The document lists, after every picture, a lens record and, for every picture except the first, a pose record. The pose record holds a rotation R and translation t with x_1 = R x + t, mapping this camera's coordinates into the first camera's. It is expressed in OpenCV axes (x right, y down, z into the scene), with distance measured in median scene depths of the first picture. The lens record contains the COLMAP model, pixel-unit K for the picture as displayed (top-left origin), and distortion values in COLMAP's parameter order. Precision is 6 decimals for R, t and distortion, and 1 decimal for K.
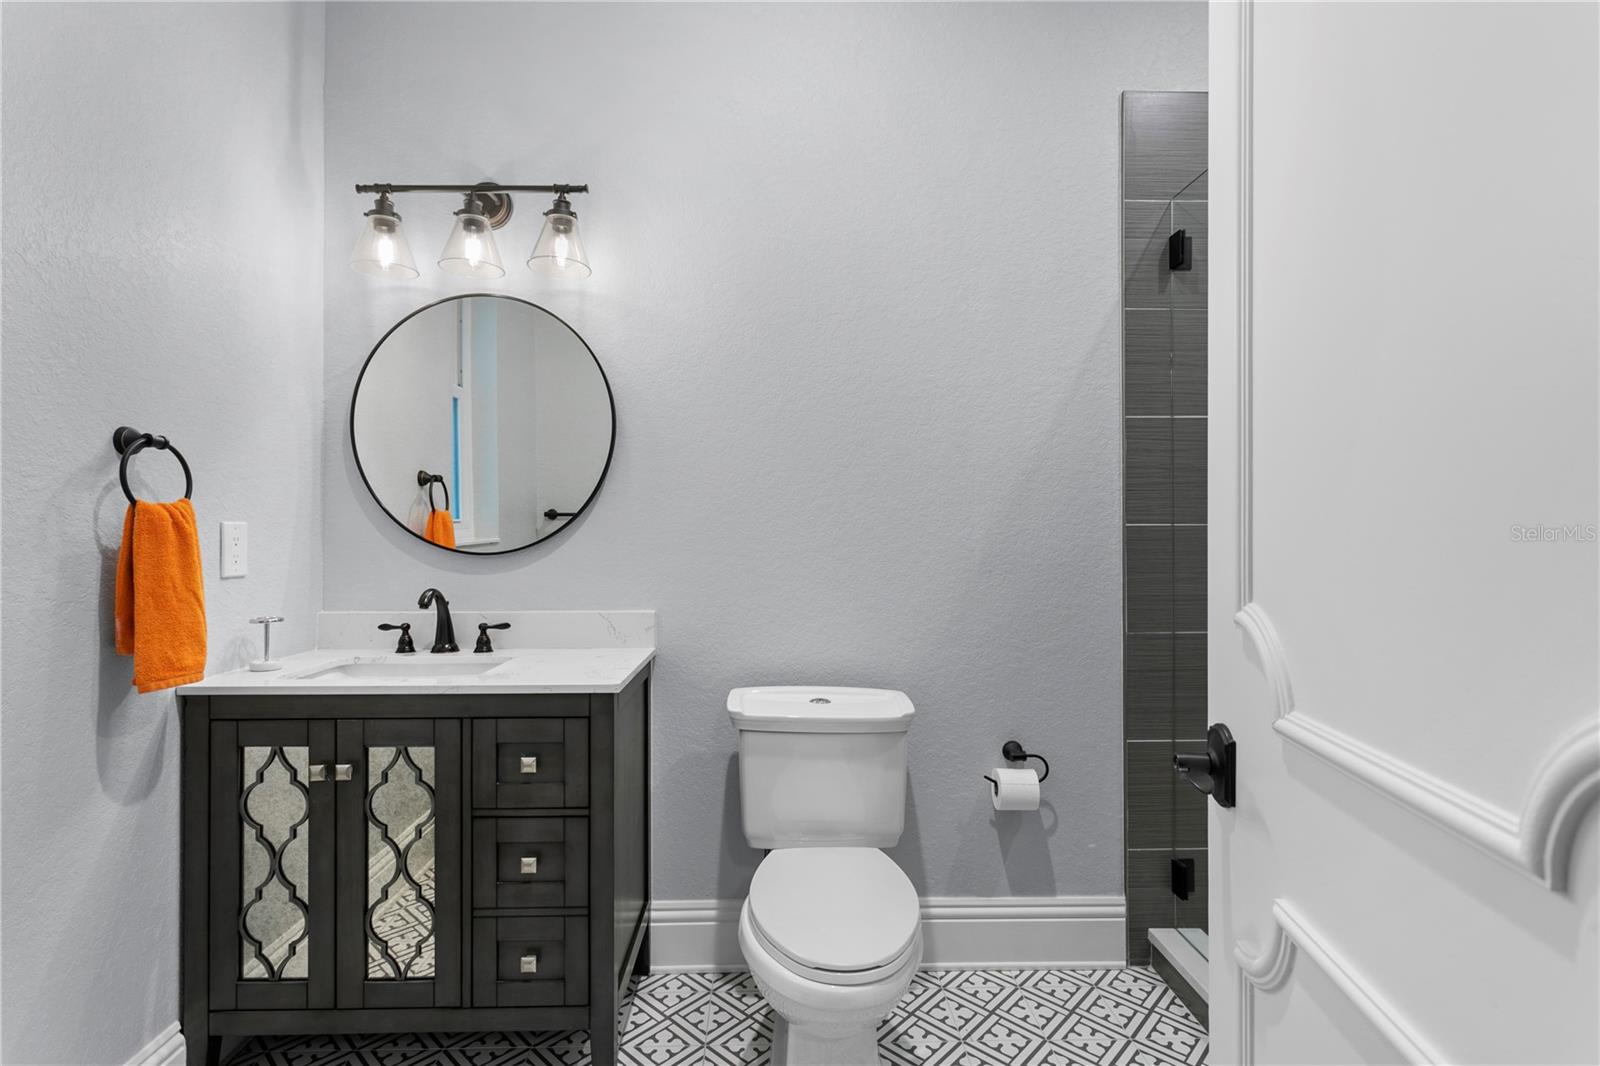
lens RADIAL K [[749.4, 0, 788.6], [0, 749.4, 532.4], [0, 0, 1]] dist [-0.001410, 0.000712]
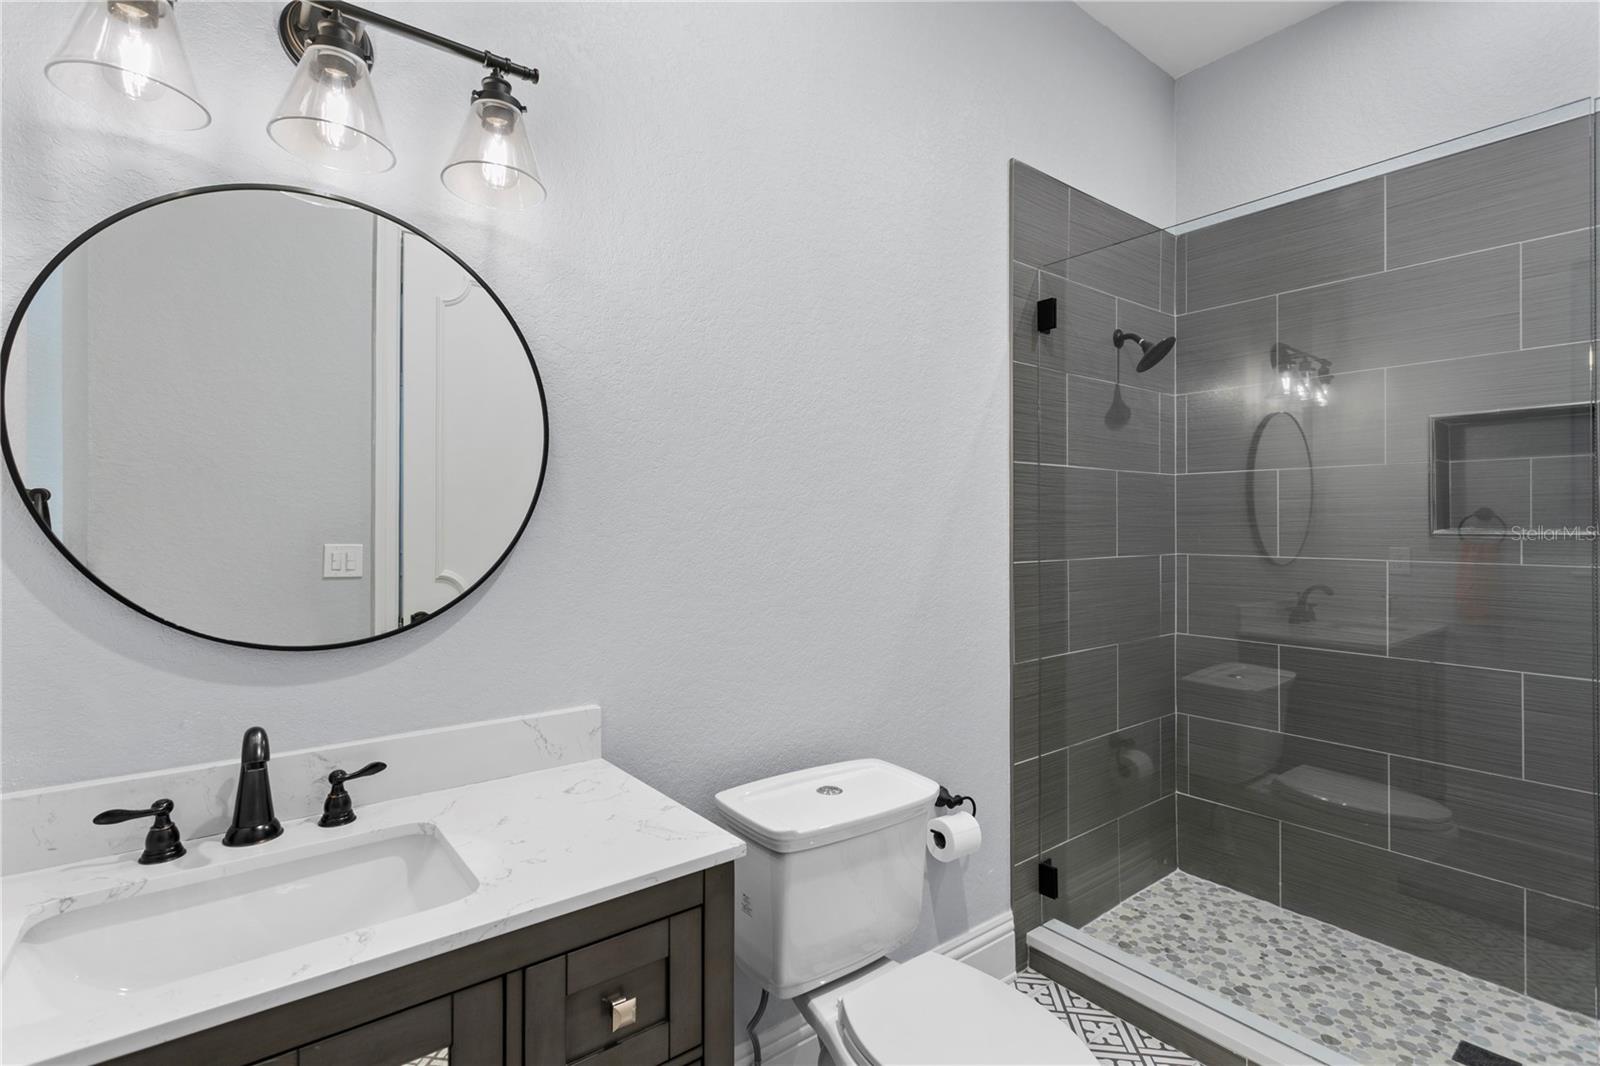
lens RADIAL K [[749.4, 0, 794.2], [0, 749.4, 526.7], [0, 0, 1]] dist [-0.001410, 0.000712]
pose [[0.811974, 0.000531, 0.583694, -0.456654], [0.001520, 0.999994, -0.003024, -0.062652], [-0.583692, 0.003343, 0.811968, 0.332970]]
